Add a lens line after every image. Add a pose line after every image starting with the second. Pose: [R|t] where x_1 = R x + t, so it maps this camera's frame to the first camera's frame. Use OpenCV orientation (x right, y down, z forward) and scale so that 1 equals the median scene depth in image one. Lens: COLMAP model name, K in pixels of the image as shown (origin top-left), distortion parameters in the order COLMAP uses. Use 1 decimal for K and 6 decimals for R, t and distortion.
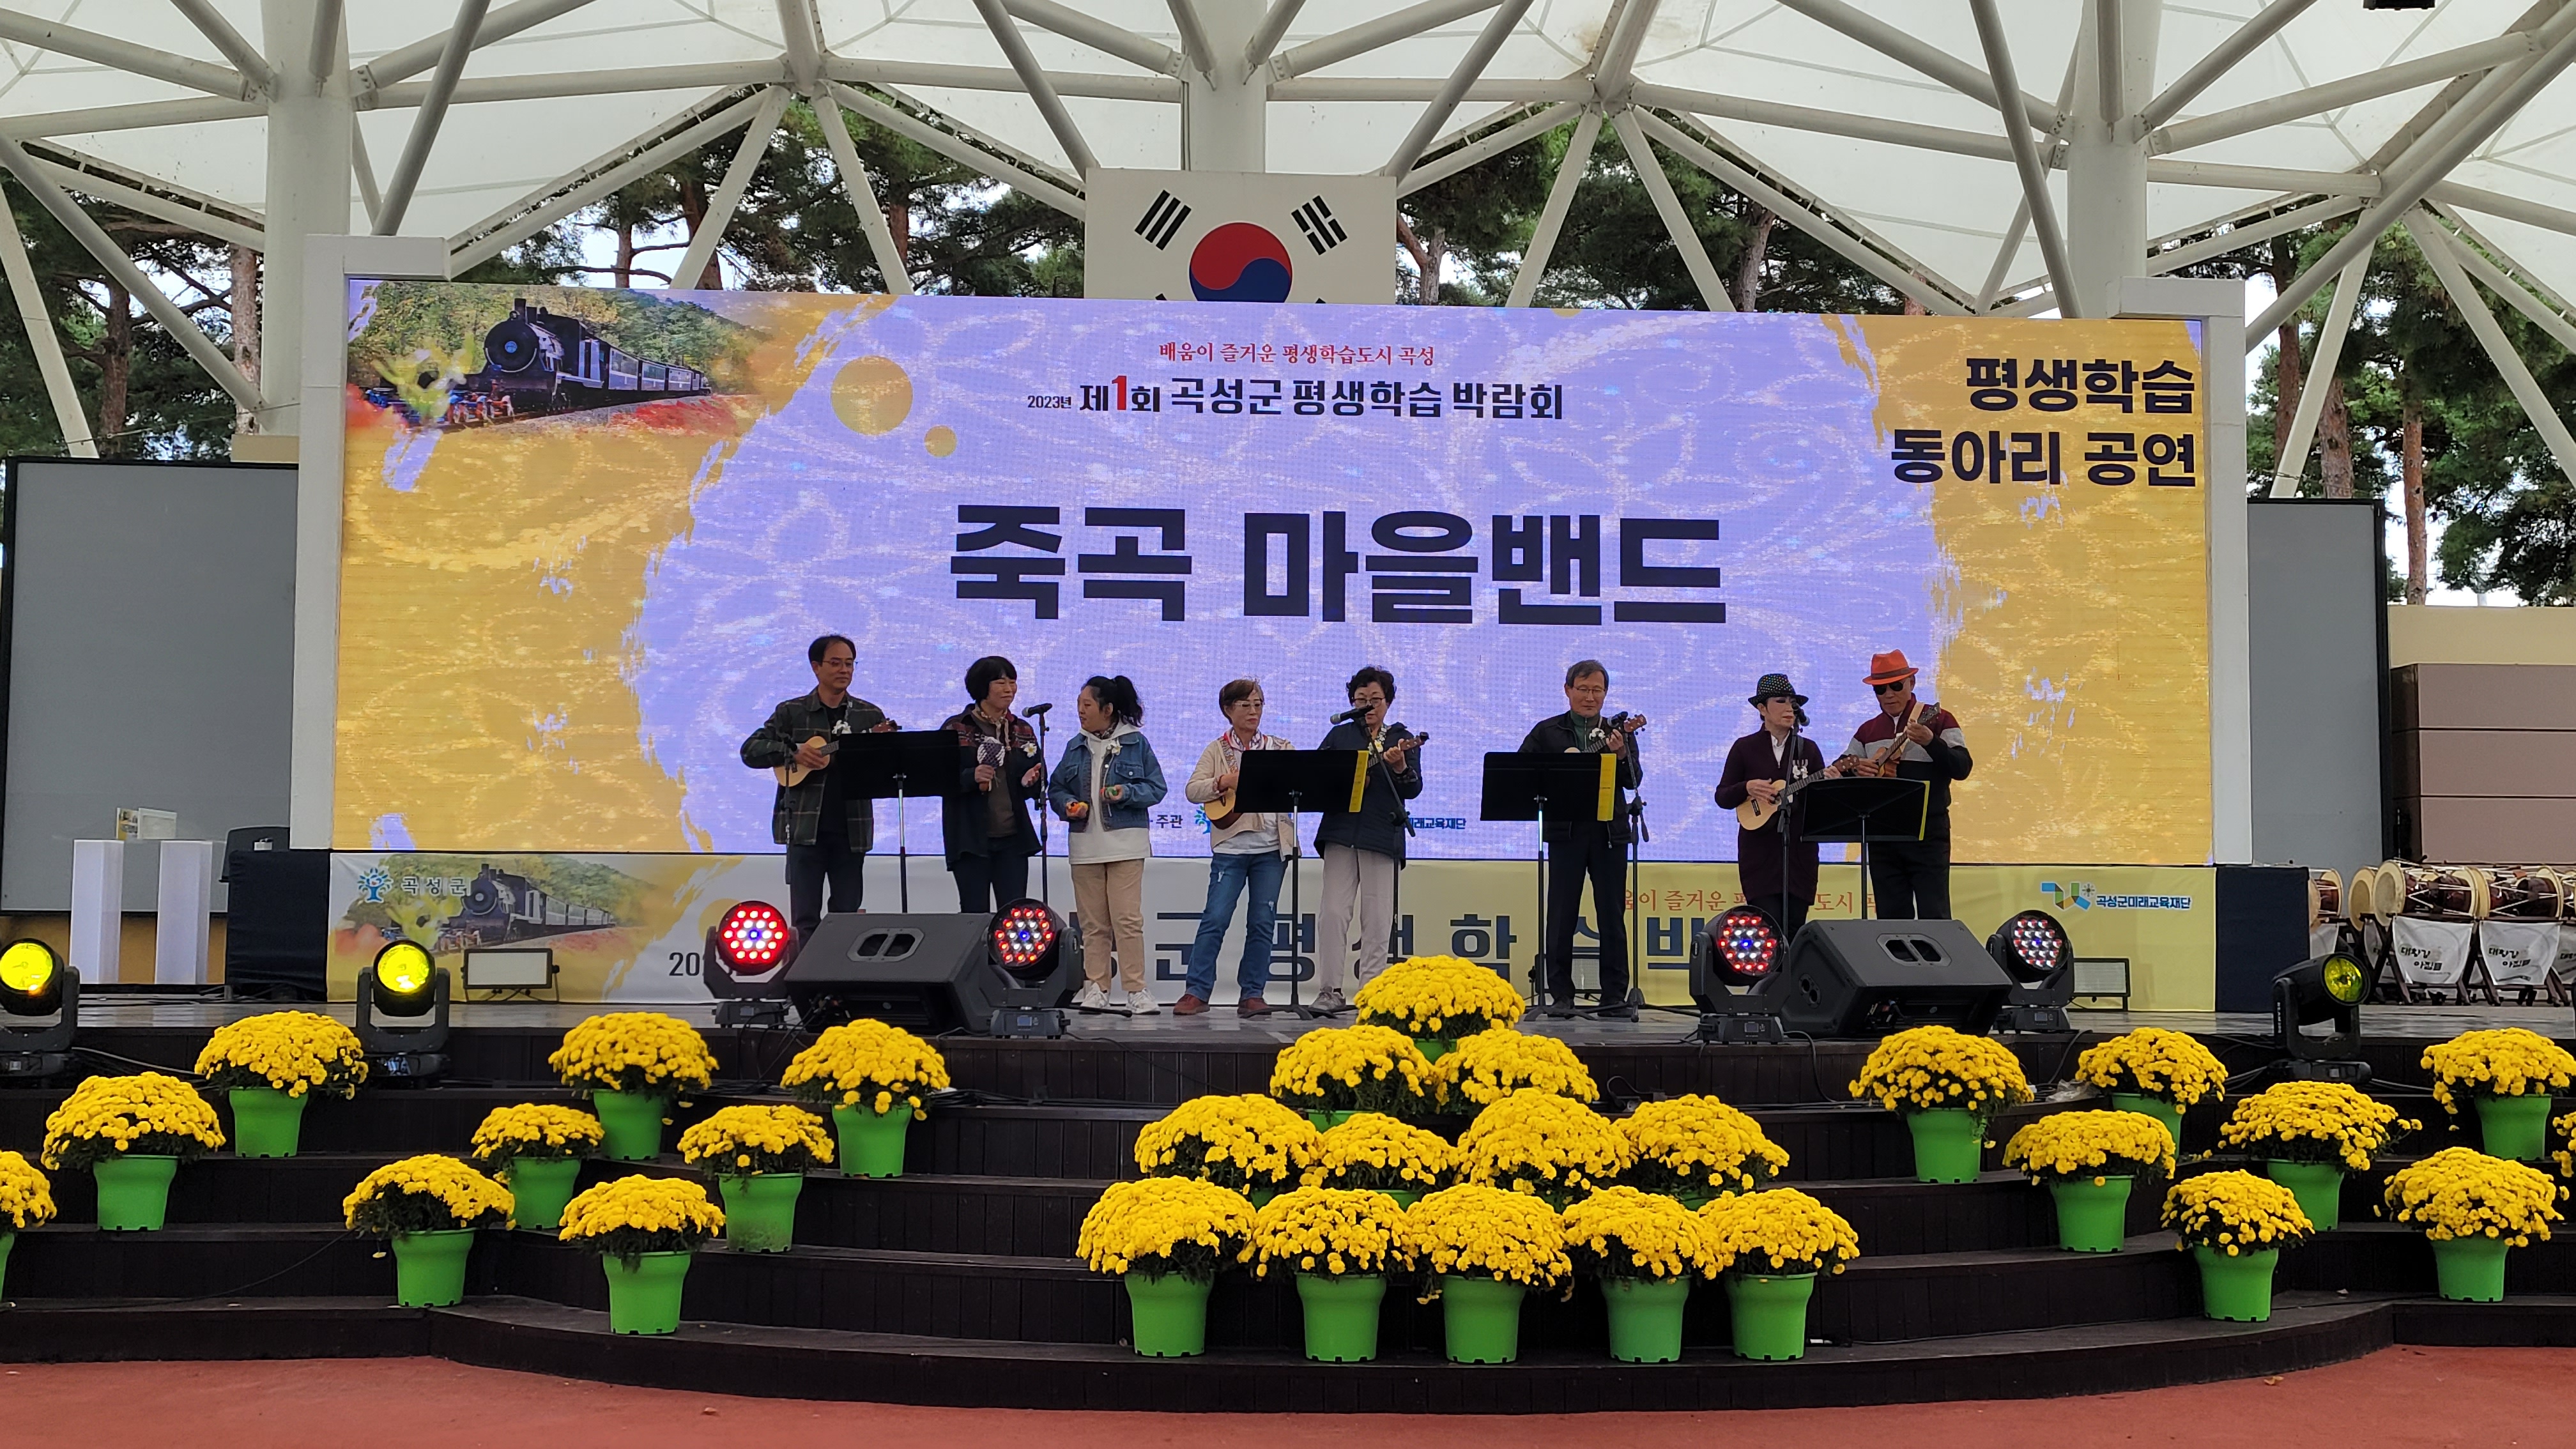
lens RADIAL K [[2851.5, 0, 1252.1], [0, 2851.5, 735.3], [0, 0, 1]] dist [0.046075, 0.016924]
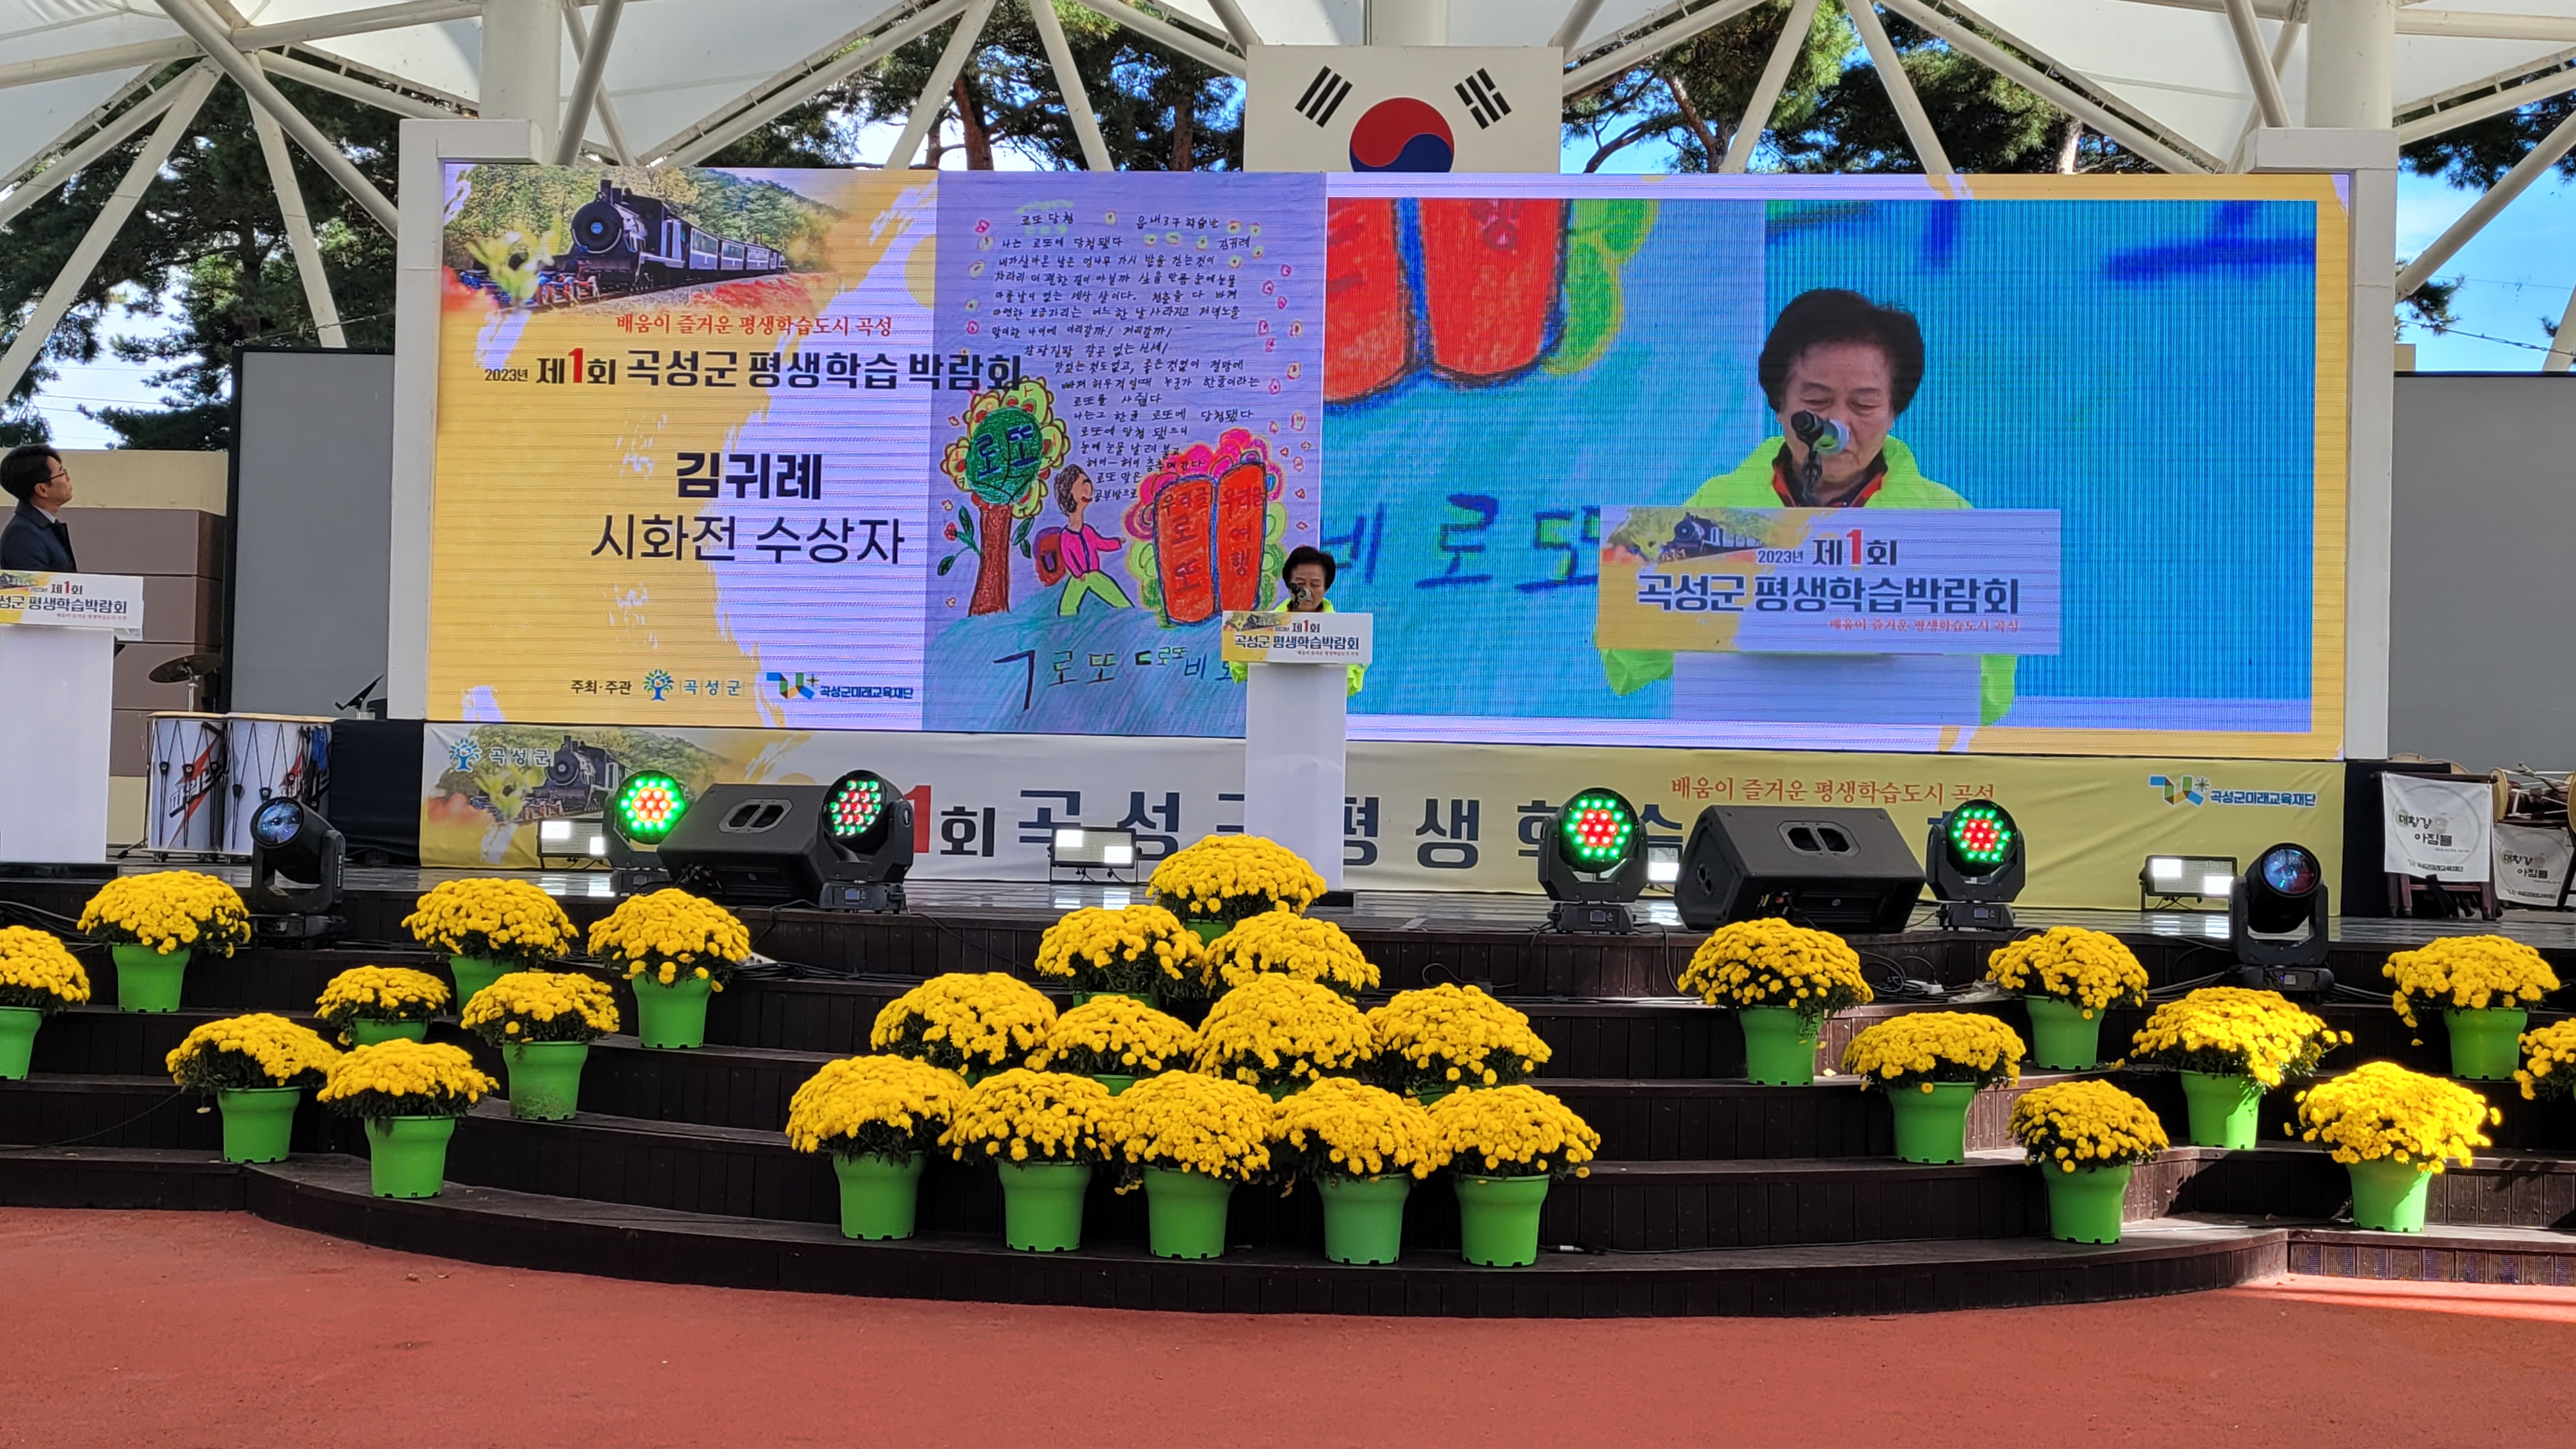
lens RADIAL K [[2794.9, 0, 1244.6], [0, 2794.9, 731.0], [0, 0, 1]] dist [0.048971, 0.004595]
pose [[0.989884, 0.012015, -0.141368, 0.190772], [-0.006849, 0.999293, 0.036975, 0.007438], [0.141712, -0.035633, 0.989266, 0.069123]]
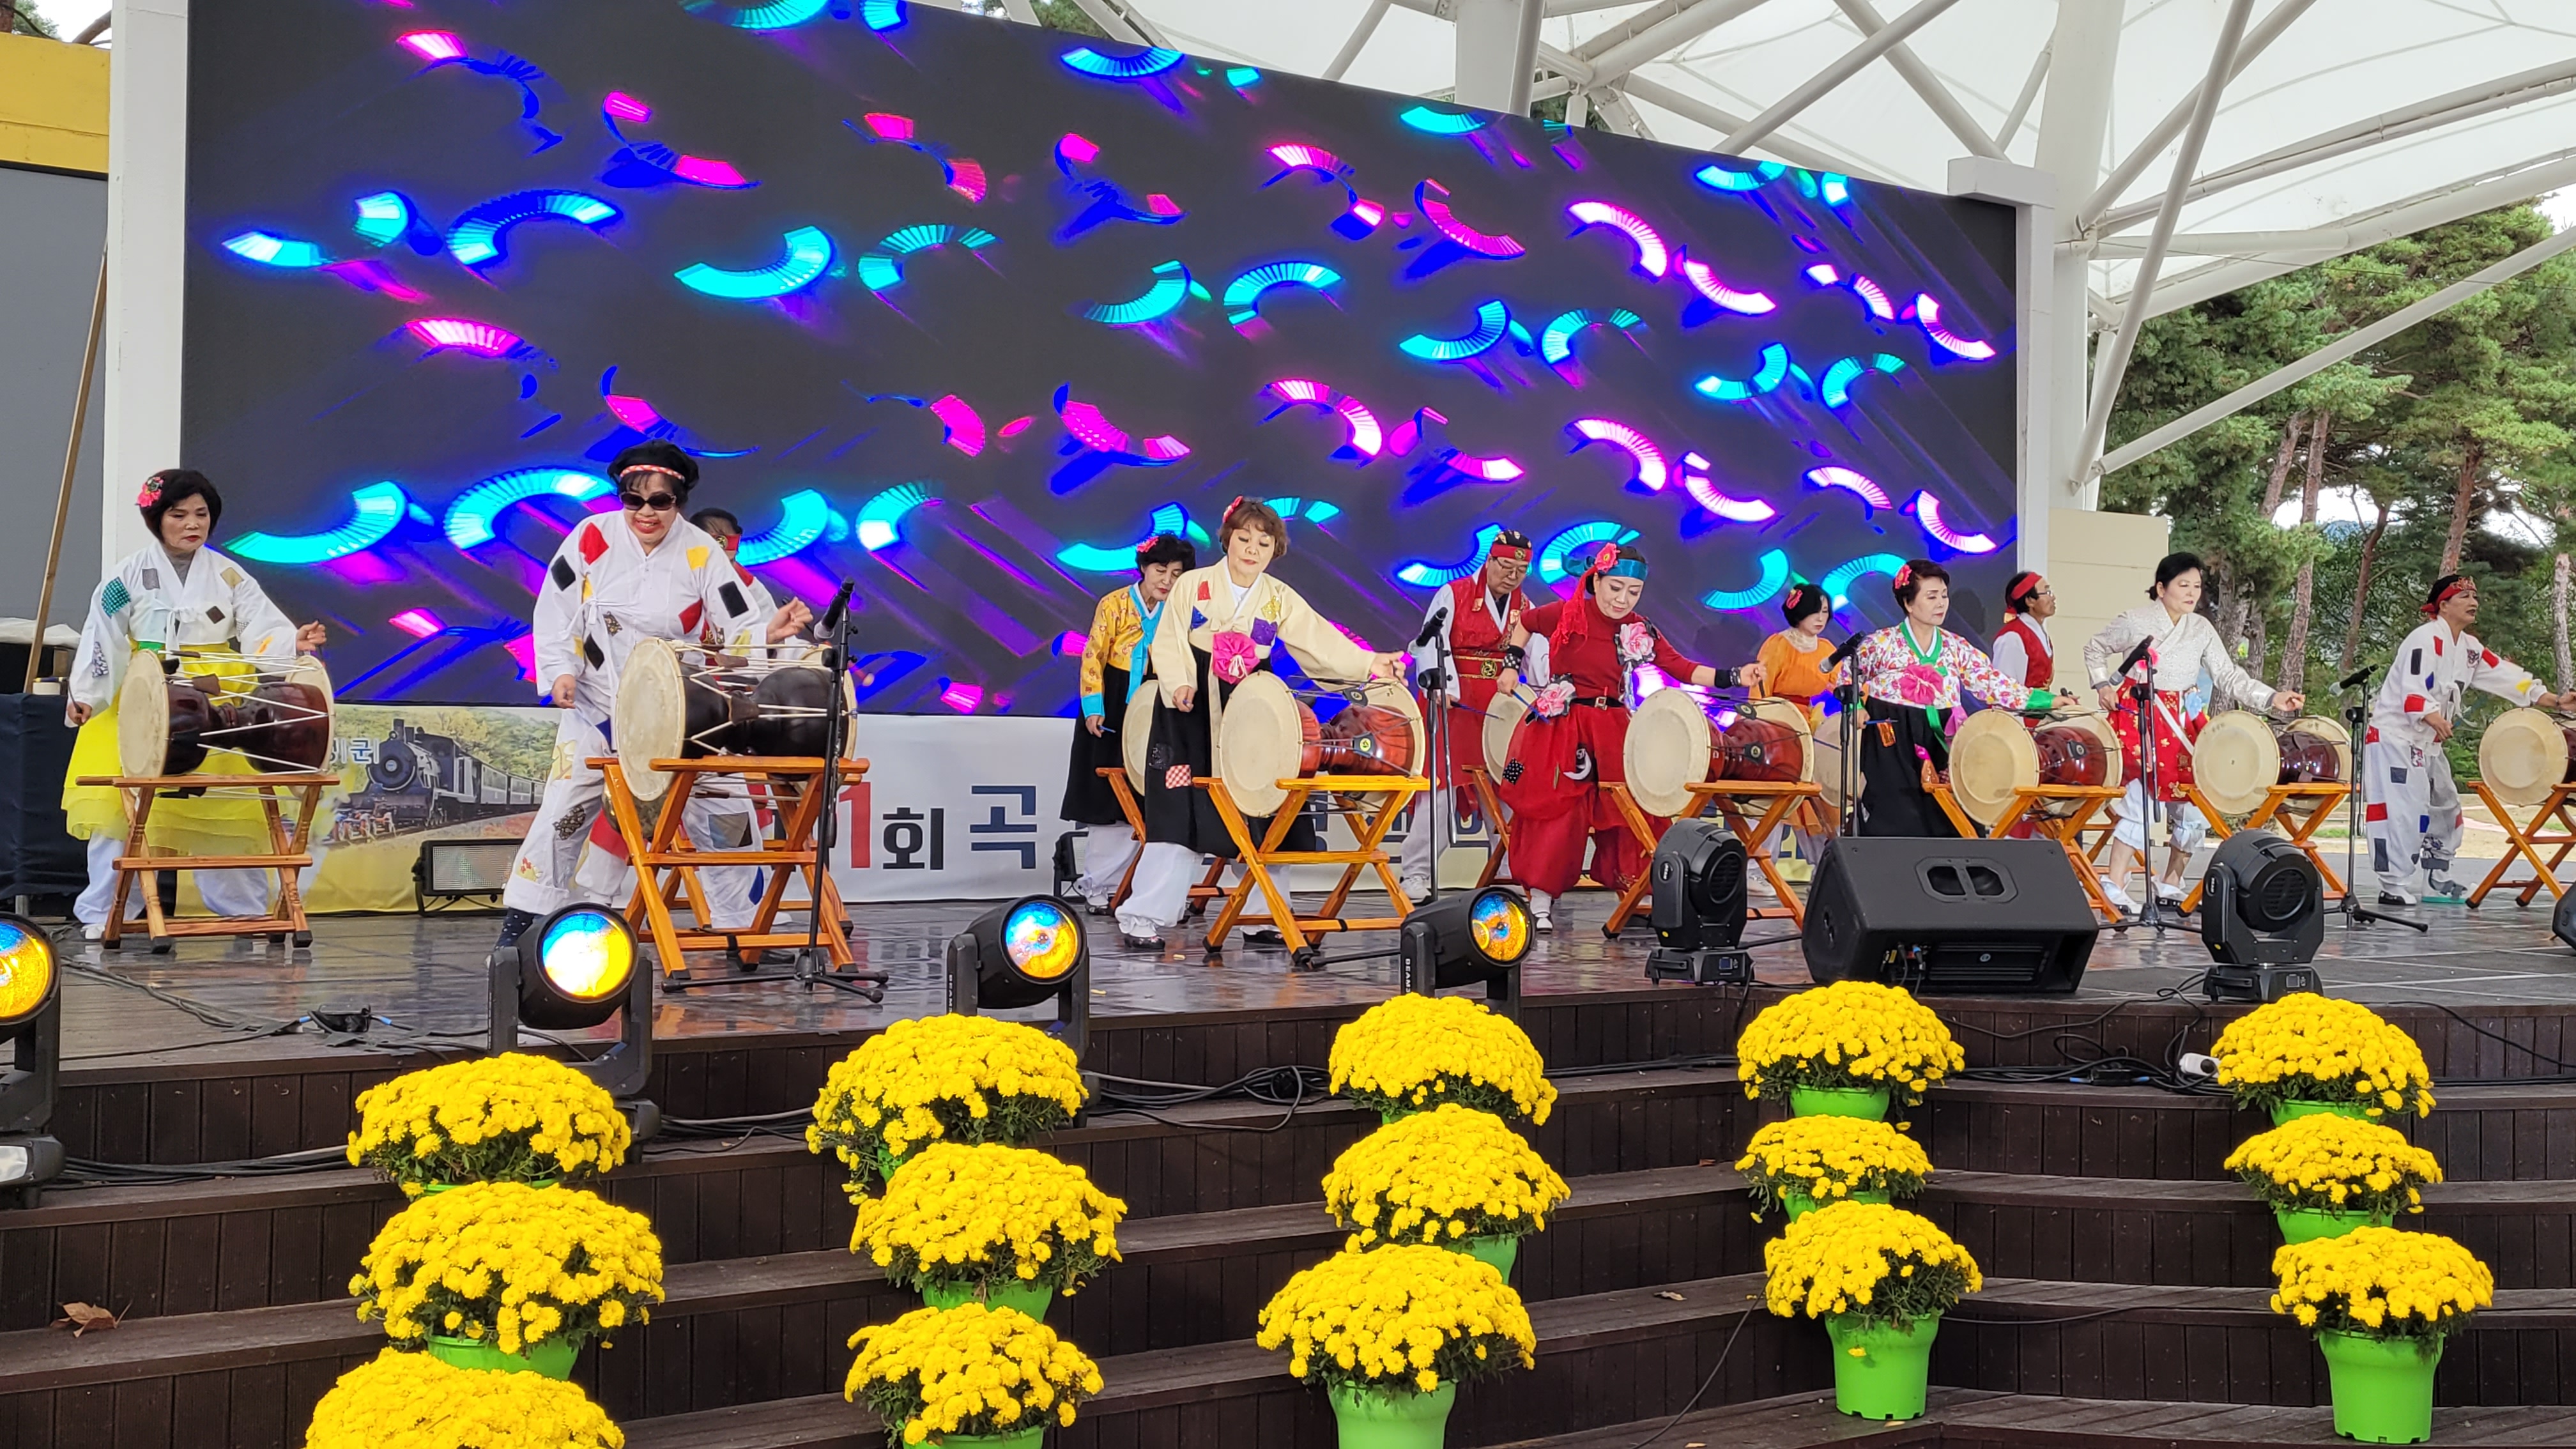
lens RADIAL K [[2794.9, 0, 1244.6], [0, 2794.9, 731.0], [0, 0, 1]] dist [0.048971, 0.004595]
pose [[0.853216, 0.009131, 0.521477, -0.761404], [-0.045242, 0.997374, 0.056558, -0.003145], [-0.519591, -0.071848, 0.851389, 0.480569]]
